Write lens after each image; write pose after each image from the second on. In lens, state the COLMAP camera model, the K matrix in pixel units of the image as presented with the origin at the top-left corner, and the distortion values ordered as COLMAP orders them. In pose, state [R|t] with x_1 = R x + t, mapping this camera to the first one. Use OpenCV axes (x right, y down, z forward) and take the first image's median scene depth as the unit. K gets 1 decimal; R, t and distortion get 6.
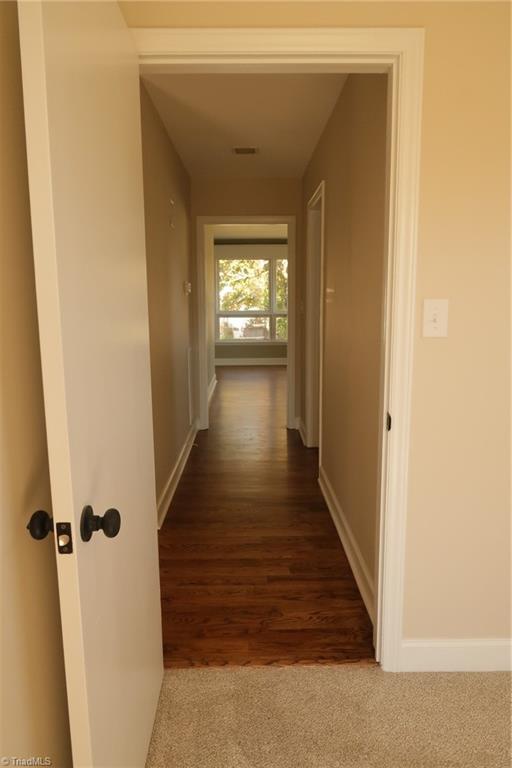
lens RADIAL K [[532.2, 0, 256.0], [0, 532.2, 384.0], [0, 0, 1]] dist [-0.001991, -0.000309]
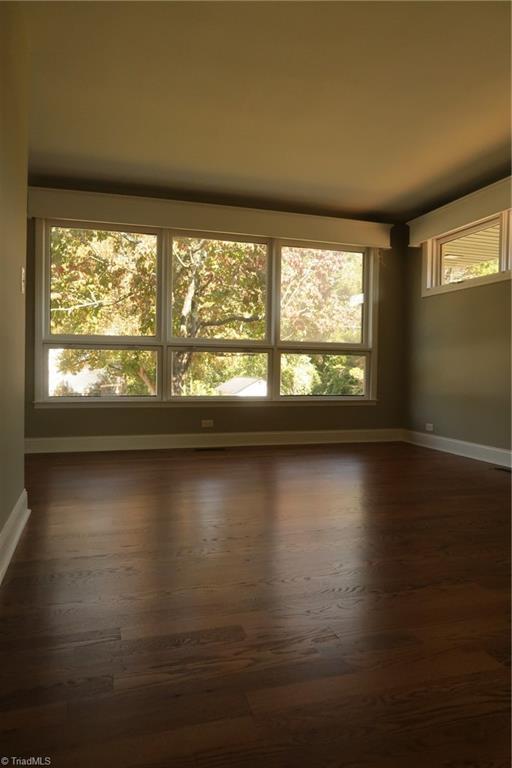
lens RADIAL K [[532.2, 0, 256.0], [0, 532.2, 384.0], [0, 0, 1]] dist [-0.001991, -0.000309]
pose [[0.958608, 0.005043, 0.284685, -0.025699], [0.031695, 0.991739, -0.124296, -0.027145], [-0.282960, 0.128174, 0.950529, 0.477149]]
